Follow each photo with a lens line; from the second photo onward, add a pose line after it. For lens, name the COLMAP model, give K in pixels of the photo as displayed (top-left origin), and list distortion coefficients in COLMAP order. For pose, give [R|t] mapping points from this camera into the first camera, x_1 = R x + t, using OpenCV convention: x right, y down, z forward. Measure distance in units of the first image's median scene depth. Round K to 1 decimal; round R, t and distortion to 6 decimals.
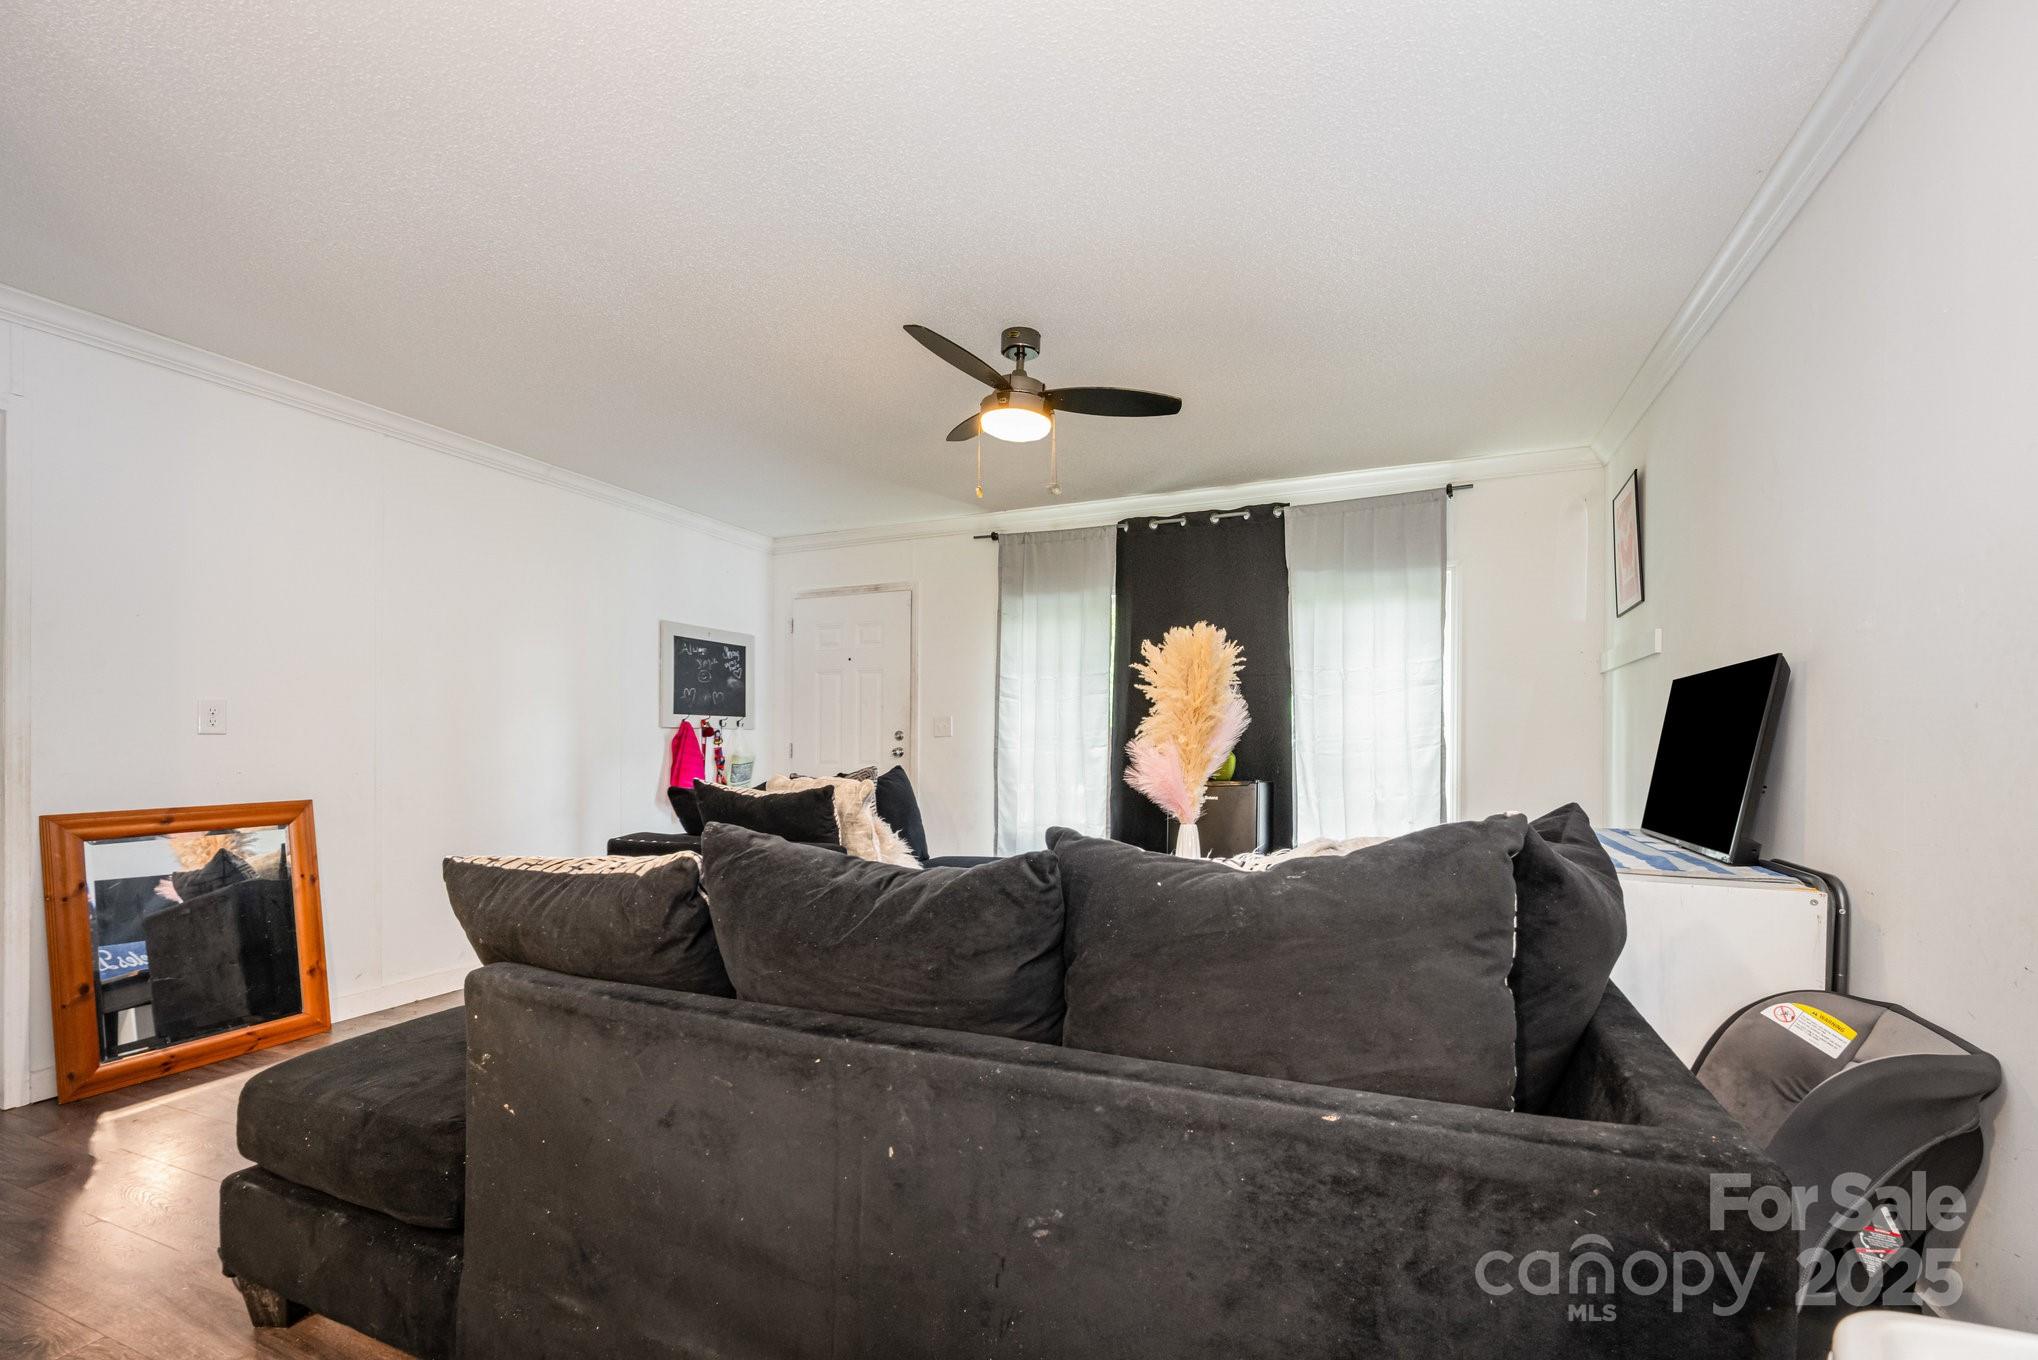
lens RADIAL K [[857.9, 0, 1020.7], [0, 857.9, 752.7], [0, 0, 1]] dist [-0.001122, -0.000026]
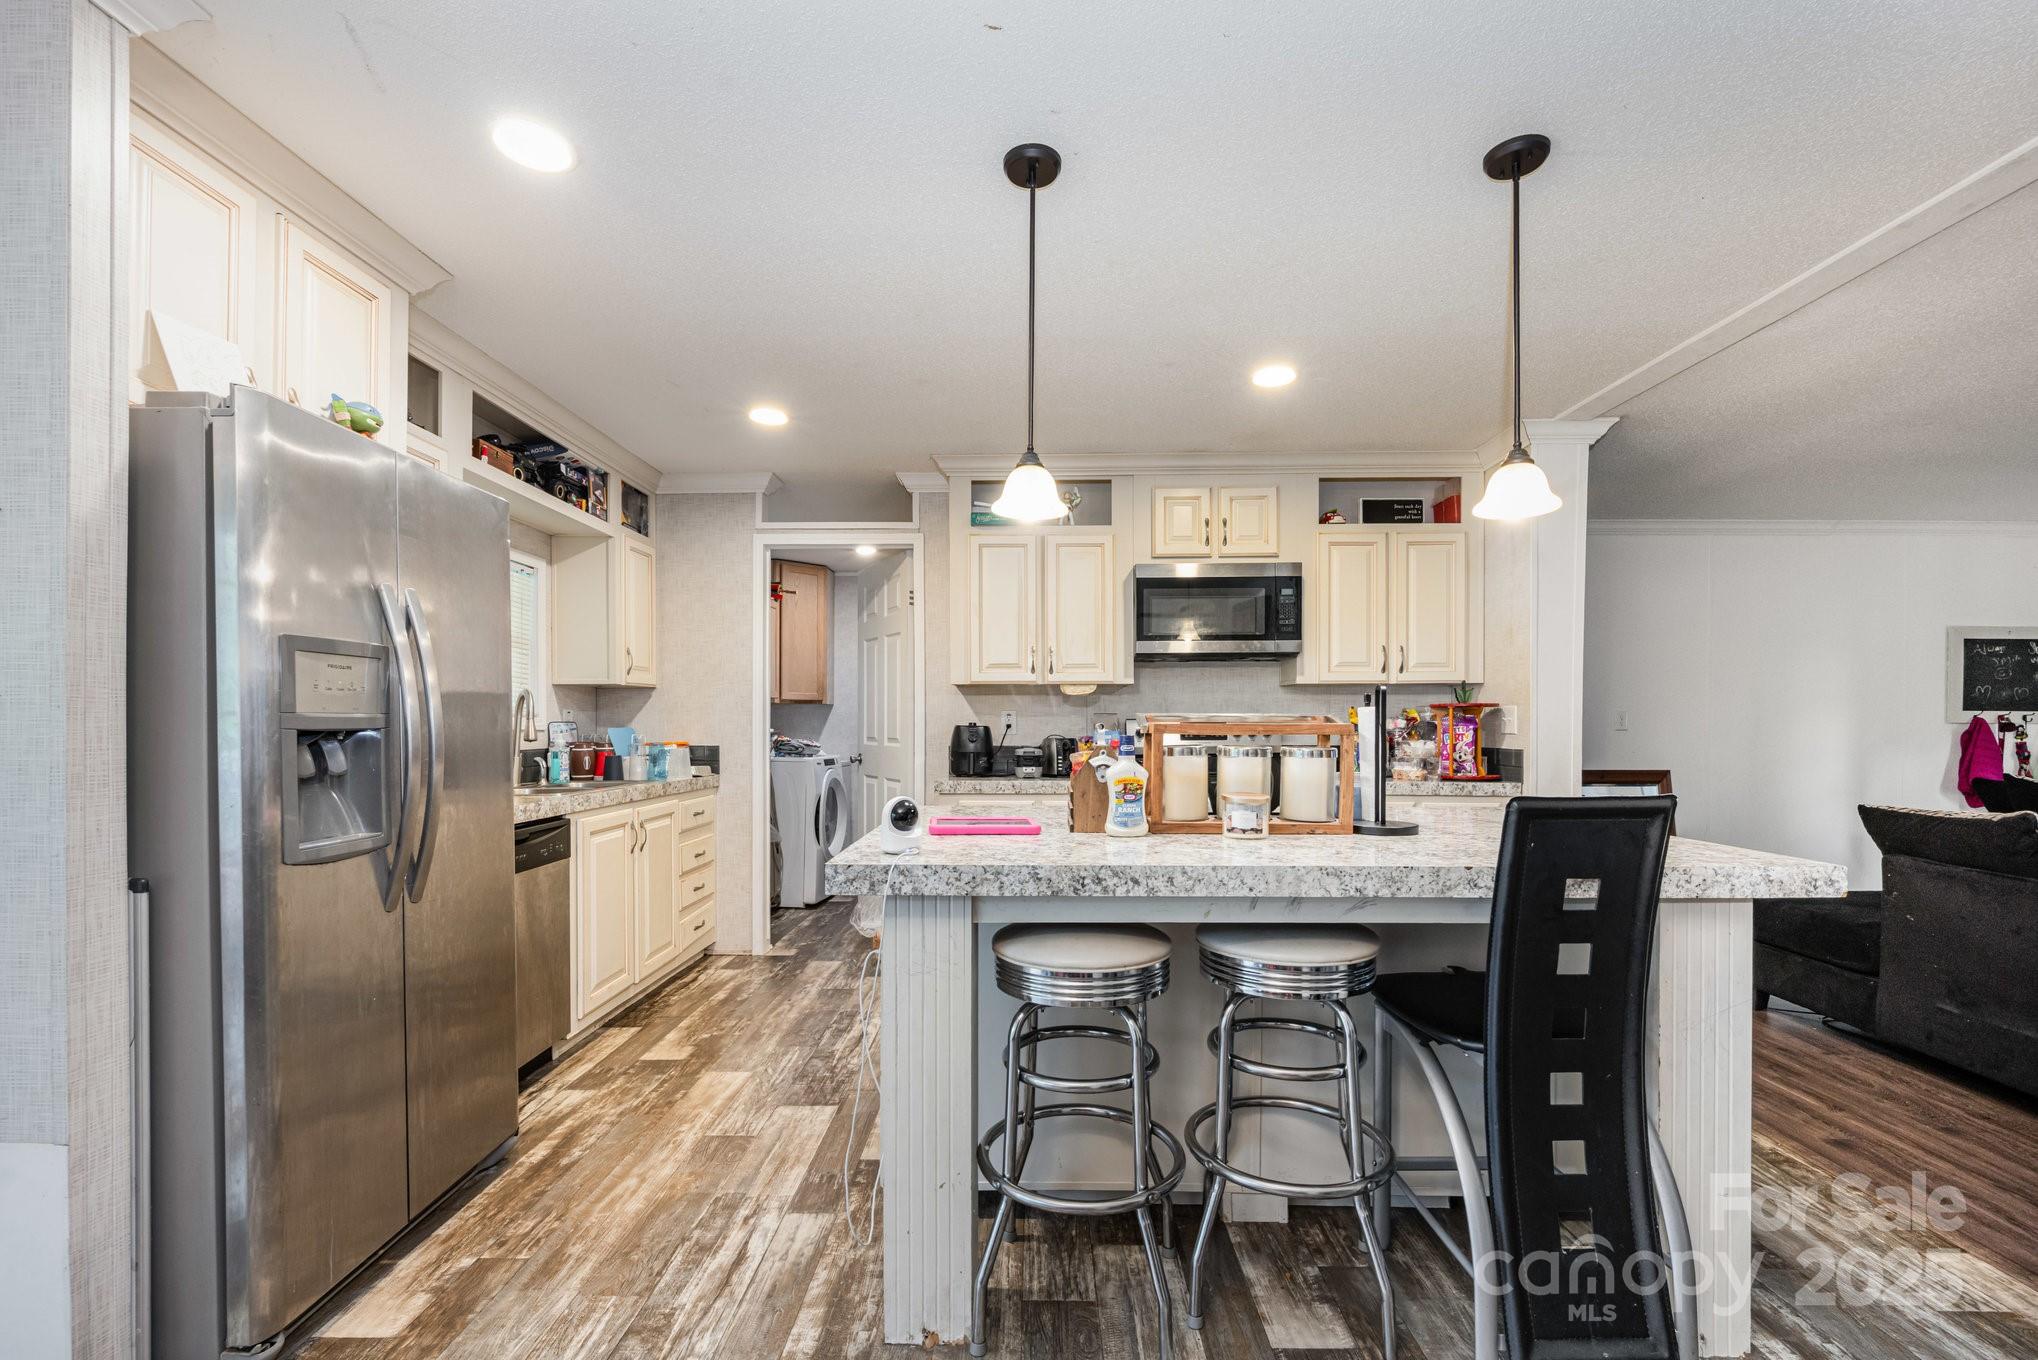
lens RADIAL K [[863.7, 0, 1010.0], [0, 863.7, 711.6], [0, 0, 1]] dist [-0.002208, -0.000077]
pose [[0.371114, -0.001511, -0.928586, 0.164004], [-0.013425, 0.999885, -0.006993, -0.020090], [0.928490, 0.015061, 0.371052, -0.535643]]
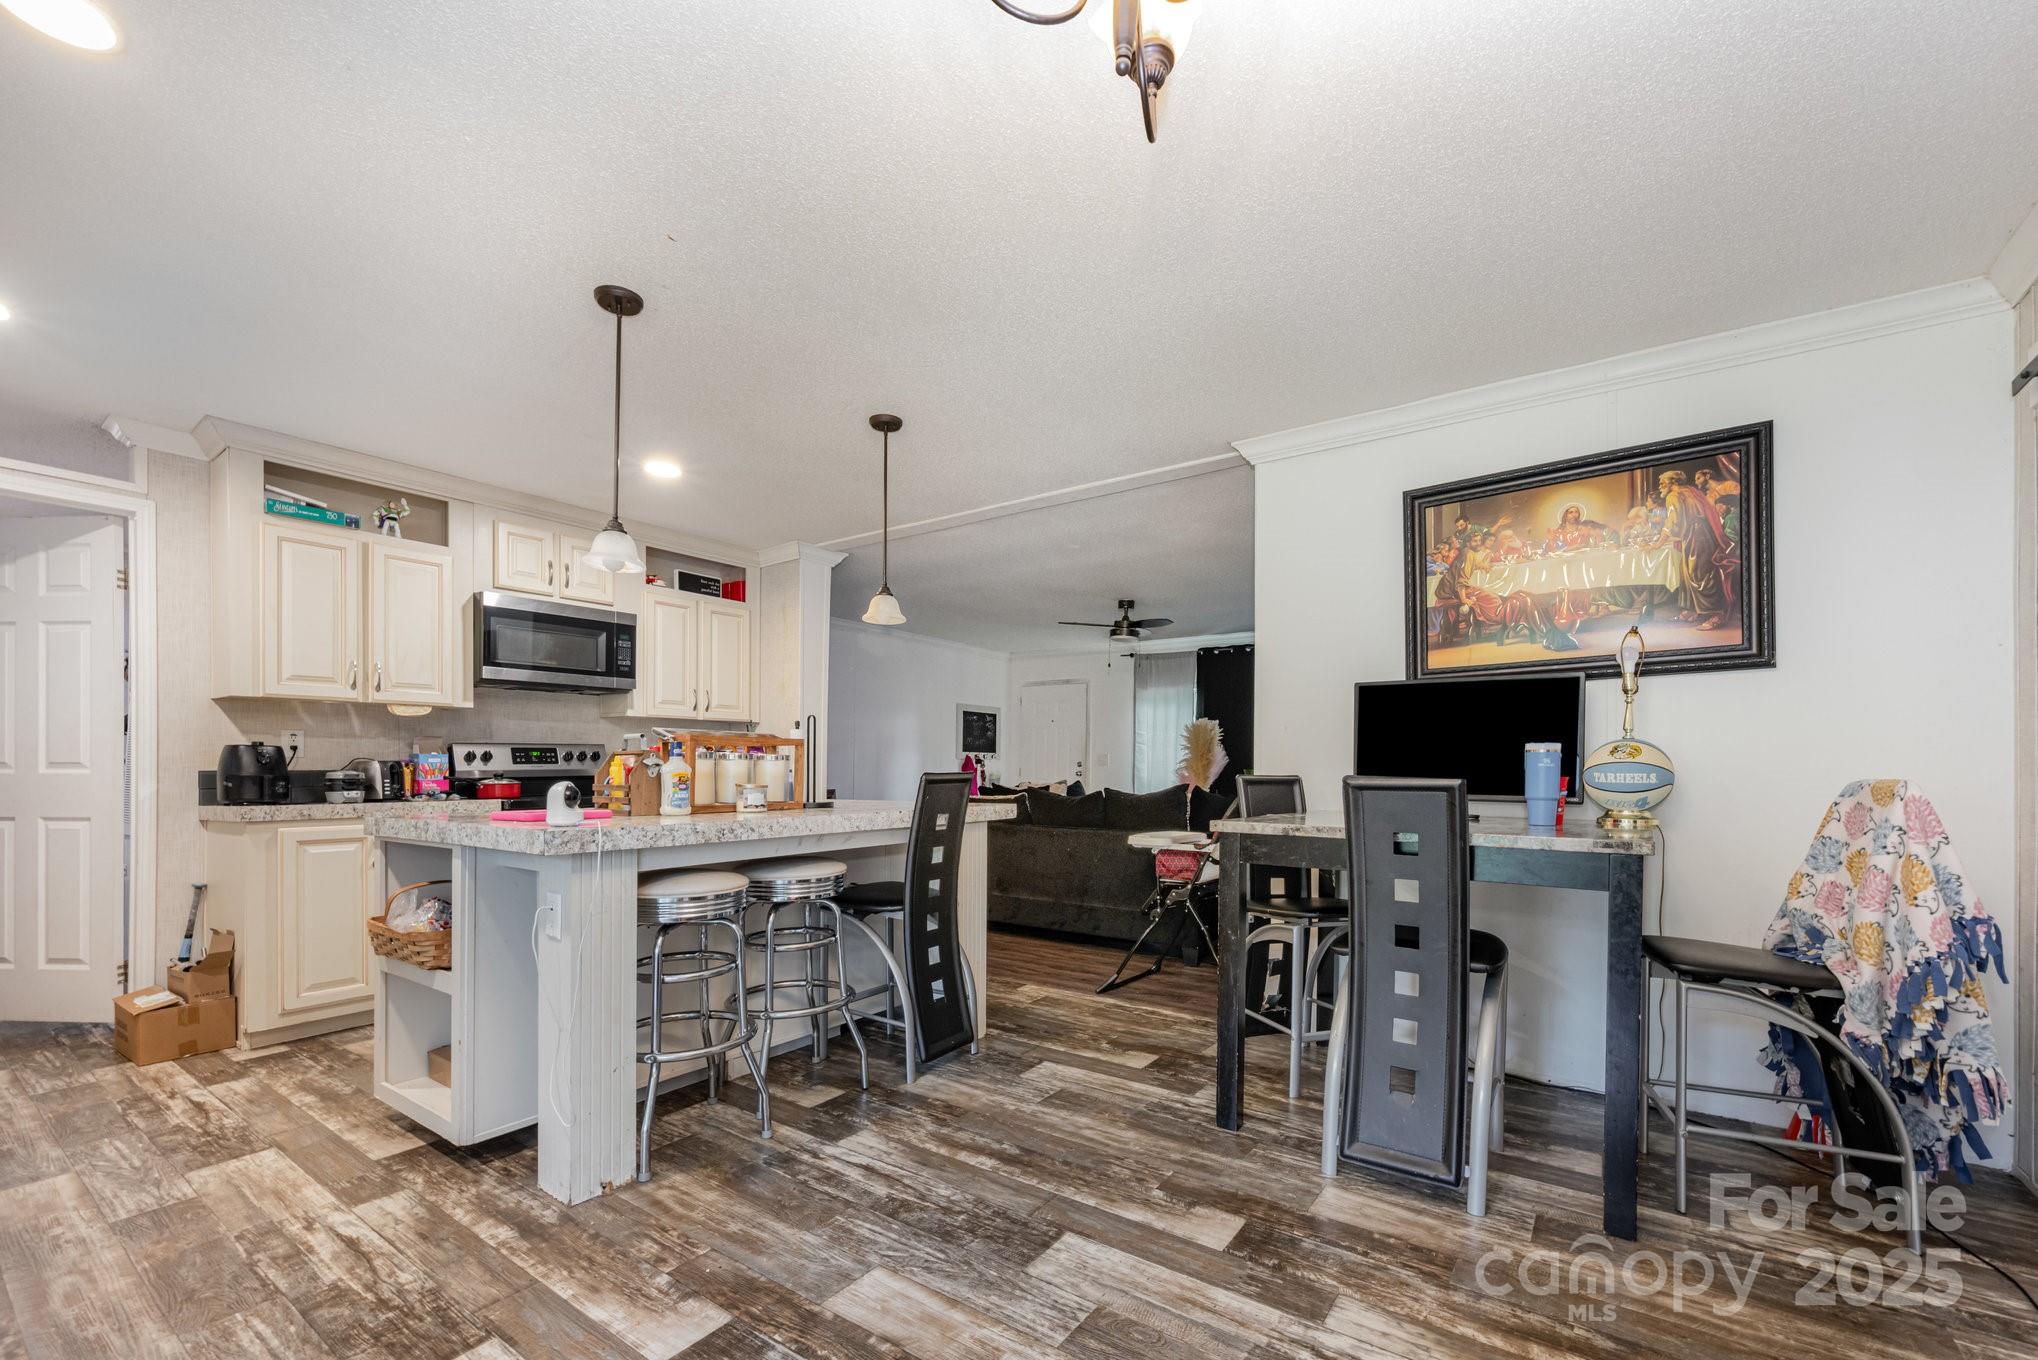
lens RADIAL K [[857.9, 0, 1020.7], [0, 857.9, 752.7], [0, 0, 1]] dist [-0.001122, -0.000026]
pose [[0.975863, 0.006234, -0.218296, 0.142041], [-0.012672, 0.999525, -0.028104, 0.009557], [0.218017, 0.030192, 0.975478, -0.848033]]
